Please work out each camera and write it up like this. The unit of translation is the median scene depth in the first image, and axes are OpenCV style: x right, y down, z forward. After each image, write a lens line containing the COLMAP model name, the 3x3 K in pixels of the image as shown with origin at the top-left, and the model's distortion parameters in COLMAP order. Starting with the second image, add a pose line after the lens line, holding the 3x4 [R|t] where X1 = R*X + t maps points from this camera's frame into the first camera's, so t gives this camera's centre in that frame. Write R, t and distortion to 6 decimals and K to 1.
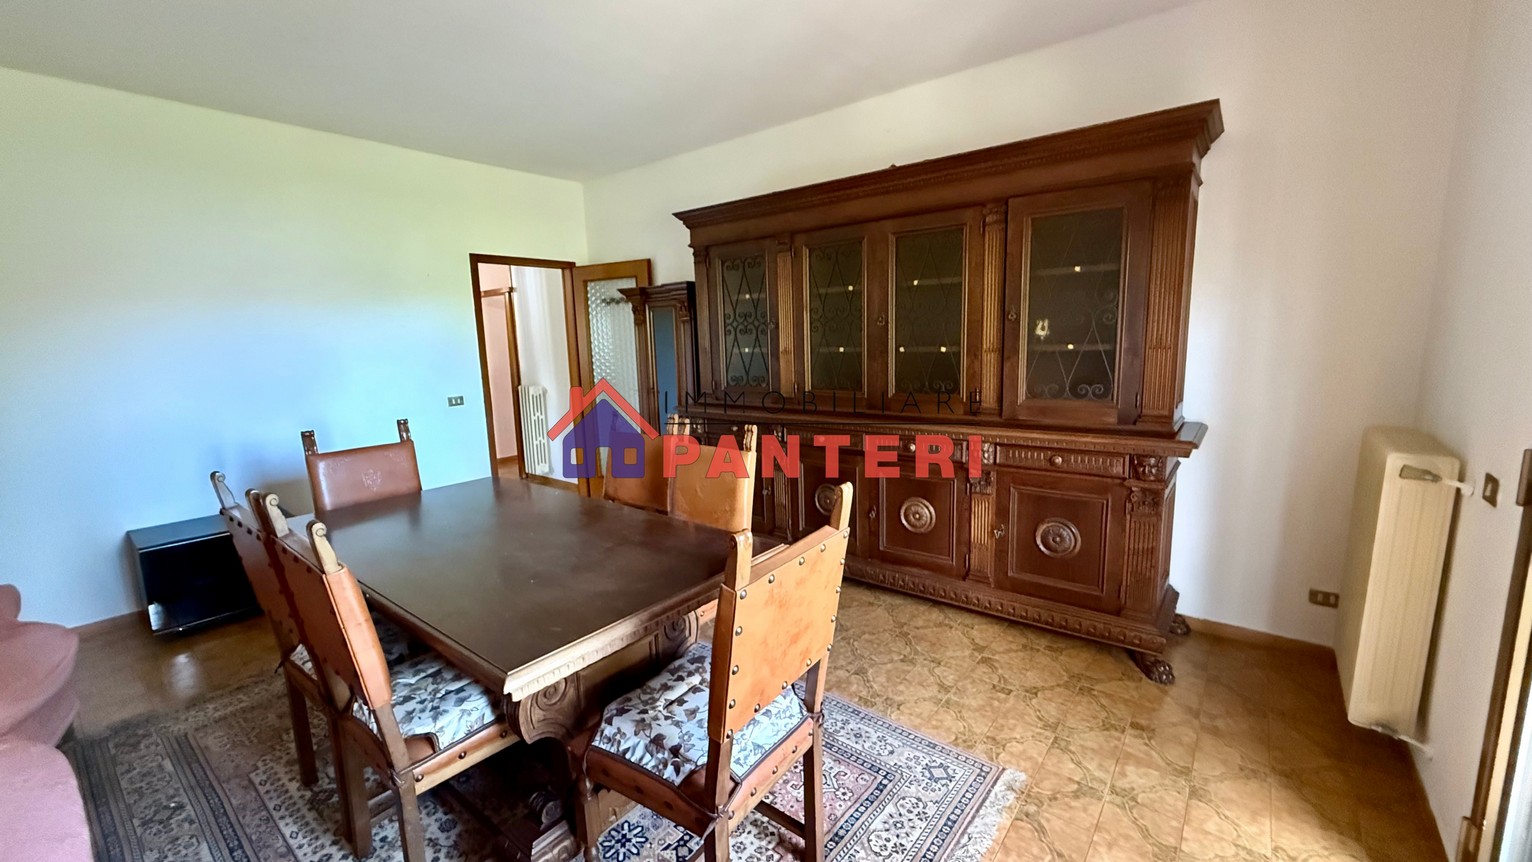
lens RADIAL K [[607.9, 0, 768.4], [0, 607.9, 431.6], [0, 0, 1]] dist [0.000708, 0.000100]
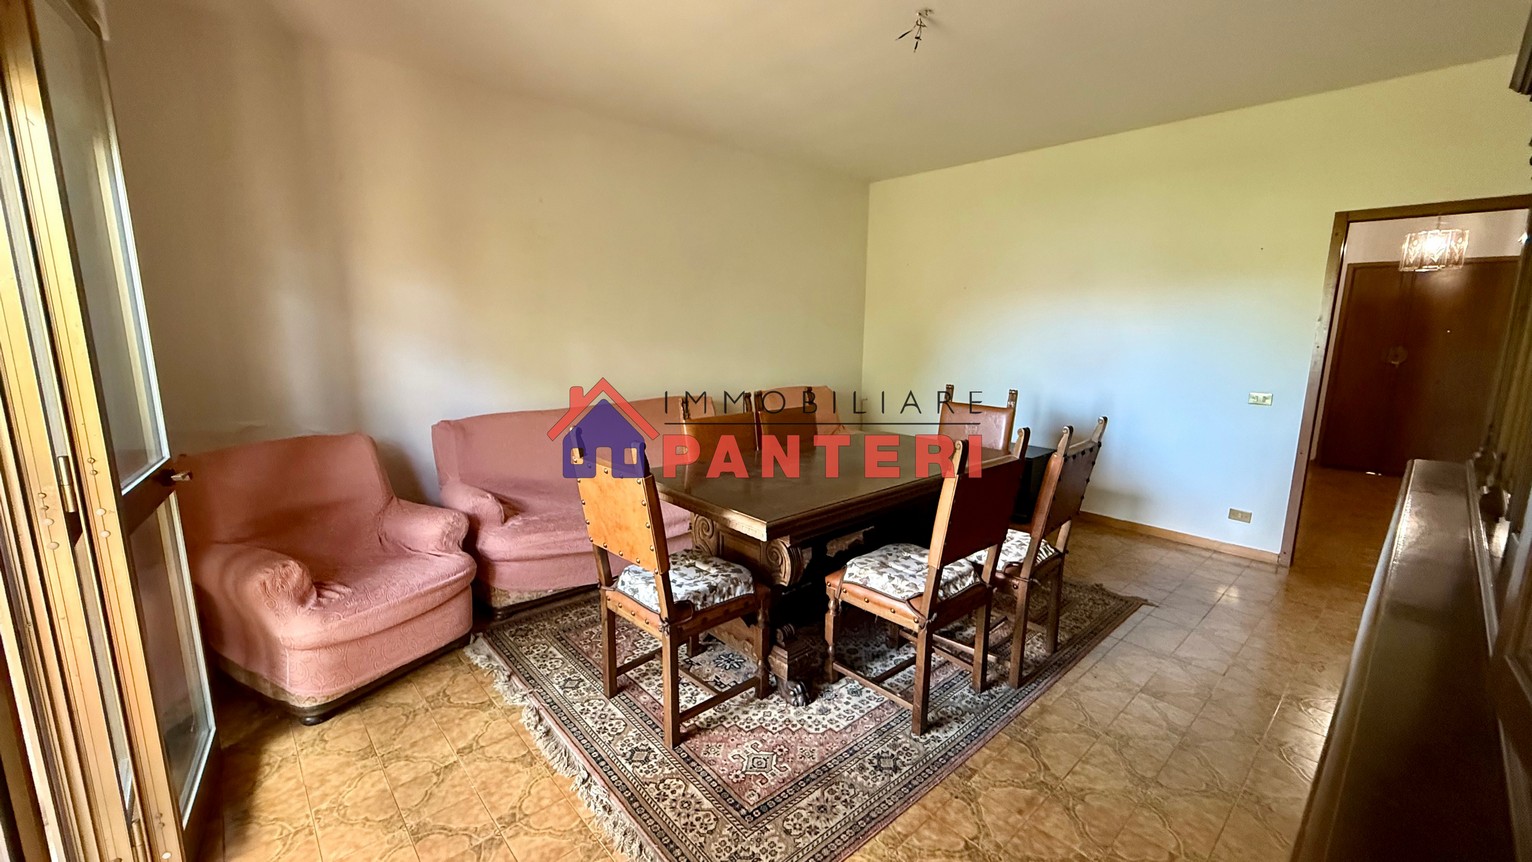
lens RADIAL K [[607.9, 0, 766.6], [0, 607.9, 432.2], [0, 0, 1]] dist [0.000708, 0.000100]
pose [[-0.165431, 0.196887, -0.966368, 1.077695], [-0.156685, 0.962177, 0.222856, -0.218019], [0.973695, 0.188283, -0.128325, 1.158472]]
